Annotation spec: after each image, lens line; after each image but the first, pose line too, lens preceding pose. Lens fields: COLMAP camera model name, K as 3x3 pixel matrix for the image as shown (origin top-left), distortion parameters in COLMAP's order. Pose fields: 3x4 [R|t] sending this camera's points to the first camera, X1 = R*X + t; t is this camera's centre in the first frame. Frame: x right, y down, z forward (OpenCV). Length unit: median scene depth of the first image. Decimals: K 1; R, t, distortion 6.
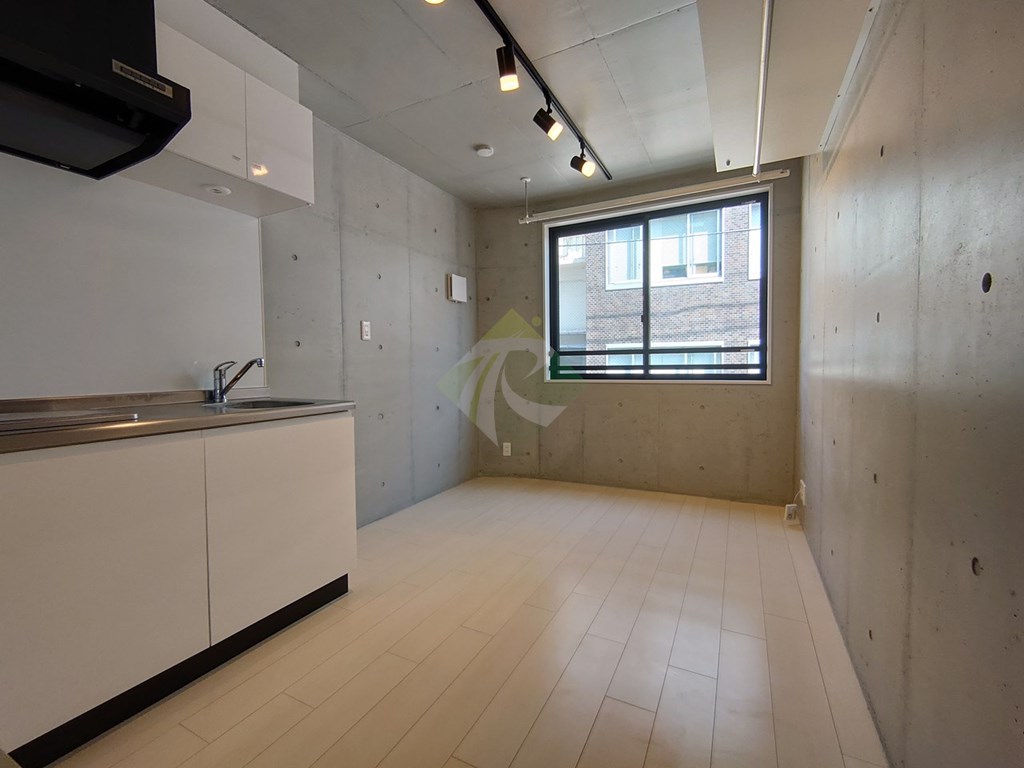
lens RADIAL K [[439.6, 0, 510.2], [0, 439.6, 384.6], [0, 0, 1]] dist [-0.003152, -0.000246]
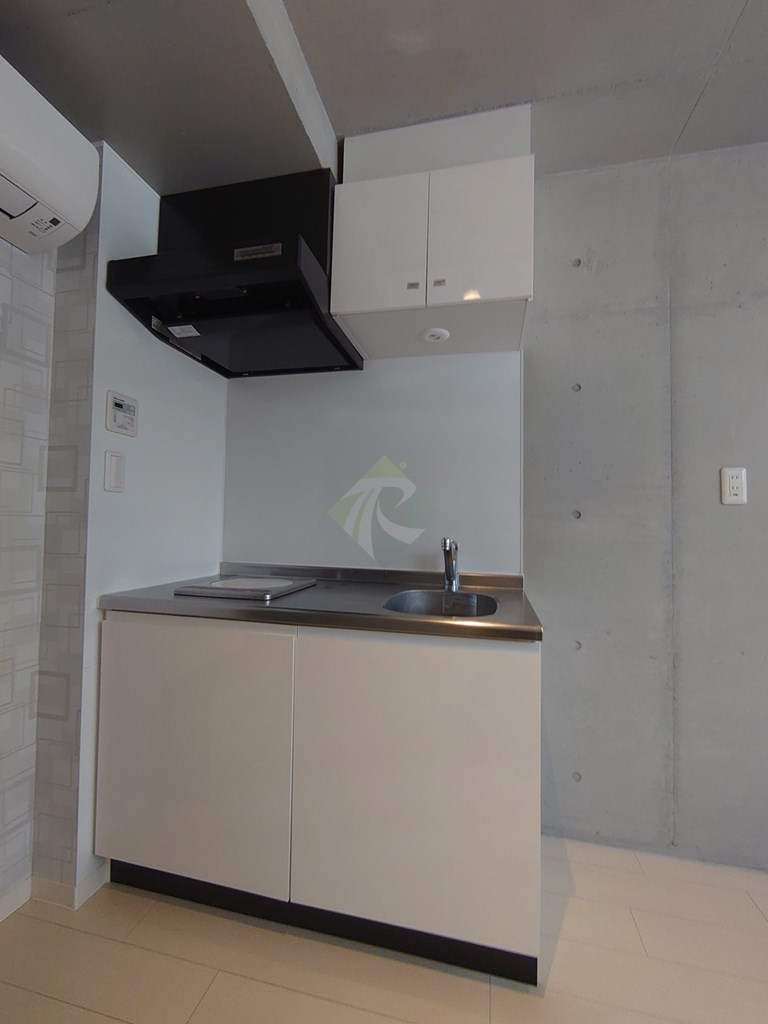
lens RADIAL K [[439.6, 0, 385.5], [0, 439.6, 513.3], [0, 0, 1]] dist [-0.003152, -0.000246]
pose [[0.250648, -0.019132, -0.967889, 0.072810], [-0.064269, 0.997270, -0.036356, -0.044816], [0.965943, 0.071317, 0.248734, 0.471493]]
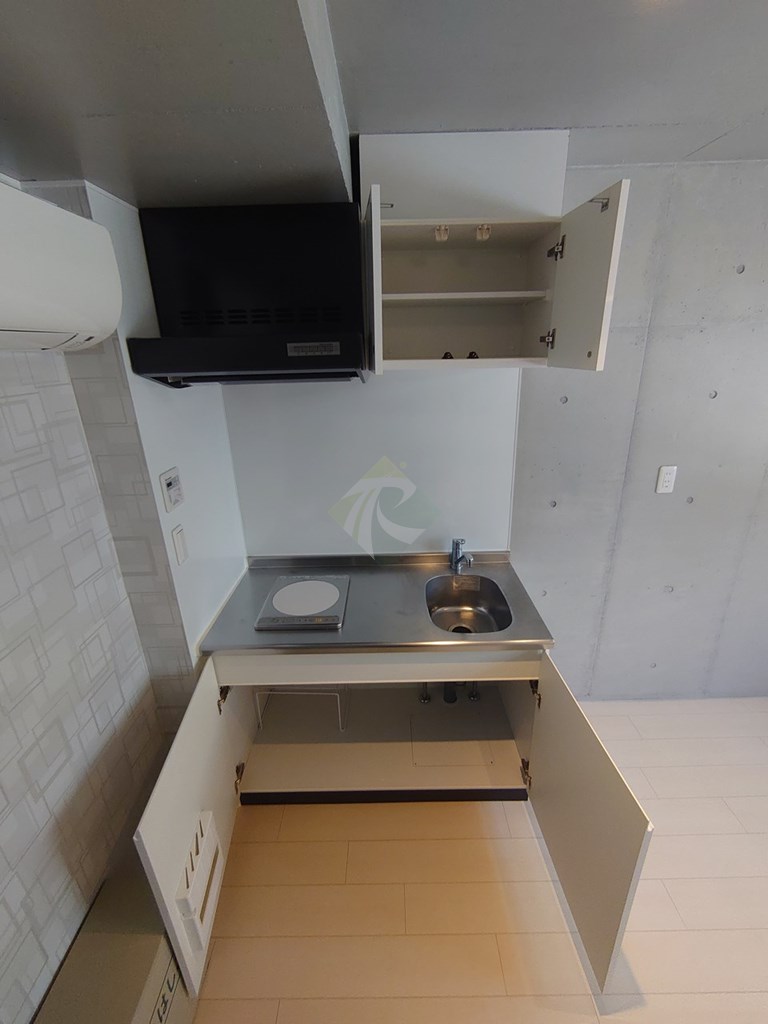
lens RADIAL K [[449.4, 0, 389.3], [0, 449.4, 517.9], [0, 0, 1]] dist [-0.001593, -0.000166]
pose [[0.469192, 0.313807, -0.825460, 0.072246], [-0.017056, 0.937779, 0.346812, -0.305766], [0.882931, -0.148642, 0.445351, 0.286837]]
